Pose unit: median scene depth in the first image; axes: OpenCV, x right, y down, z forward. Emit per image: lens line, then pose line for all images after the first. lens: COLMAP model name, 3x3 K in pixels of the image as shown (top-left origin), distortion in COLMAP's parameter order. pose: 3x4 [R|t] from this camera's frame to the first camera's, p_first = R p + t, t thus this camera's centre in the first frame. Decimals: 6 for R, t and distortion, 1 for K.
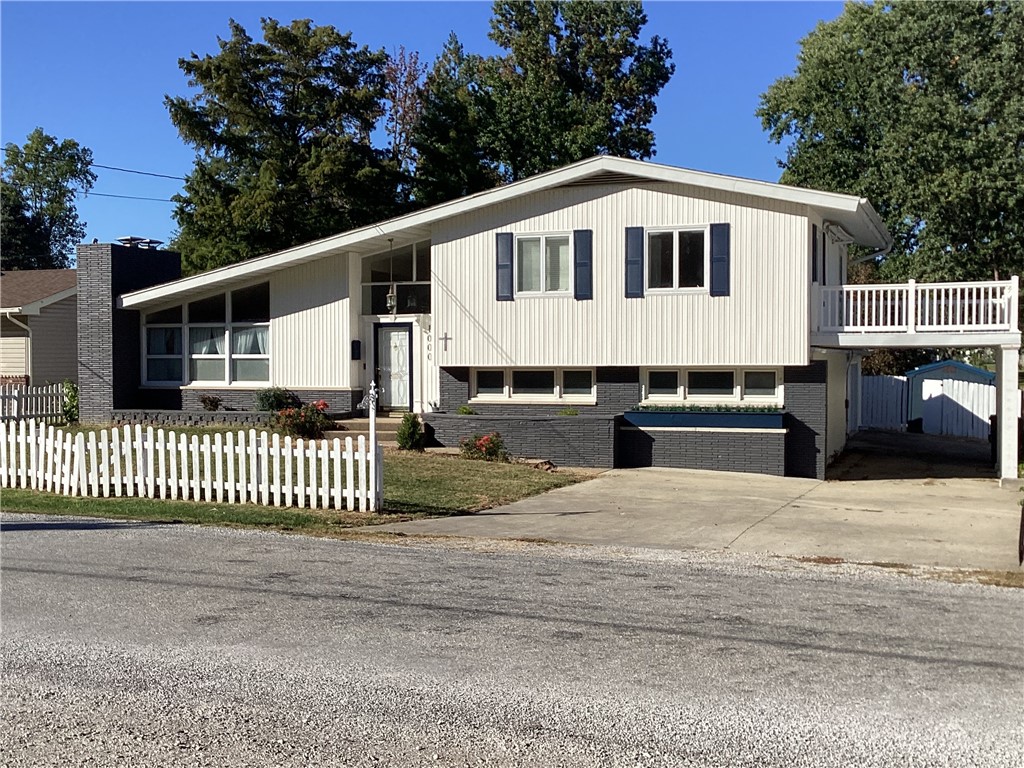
lens RADIAL K [[1184.3, 0, 512.0], [0, 1184.3, 384.0], [0, 0, 1]] dist [0.018480, 0.003967]
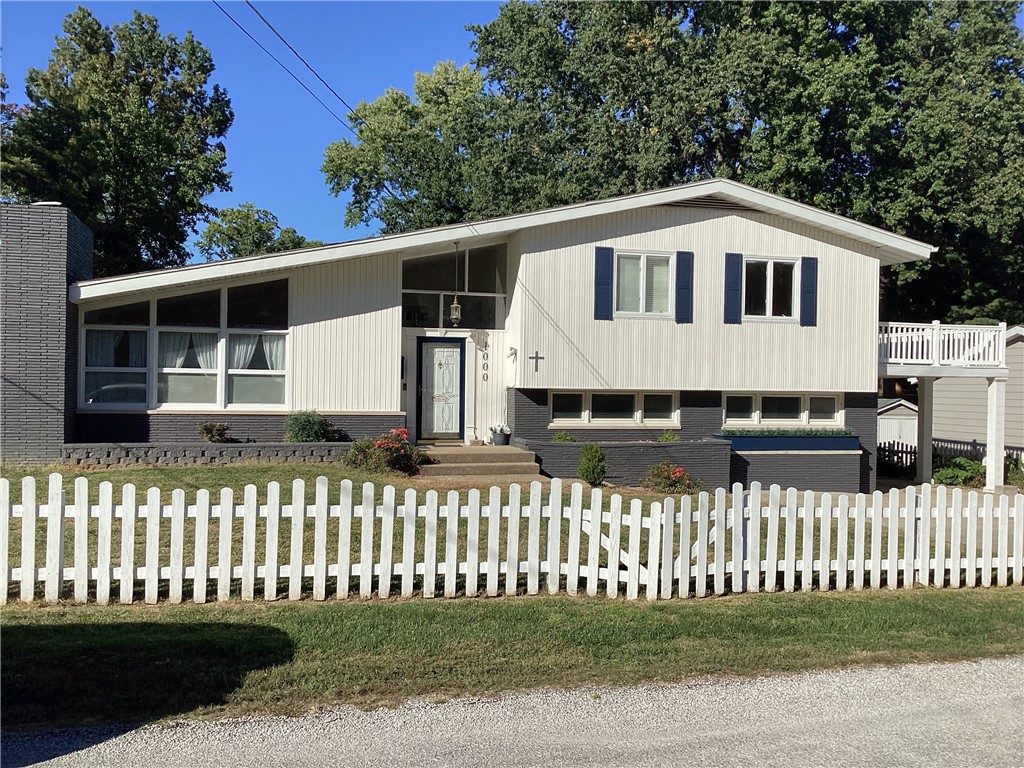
lens RADIAL K [[926.0, 0, 527.0], [0, 926.0, 386.9], [0, 0, 1]] dist [0.099228, -0.204340]
pose [[0.819190, 0.012081, 0.573395, -0.473064], [-0.005527, 0.999898, -0.013171, -0.006893], [-0.573495, 0.007620, 0.819173, 0.429991]]
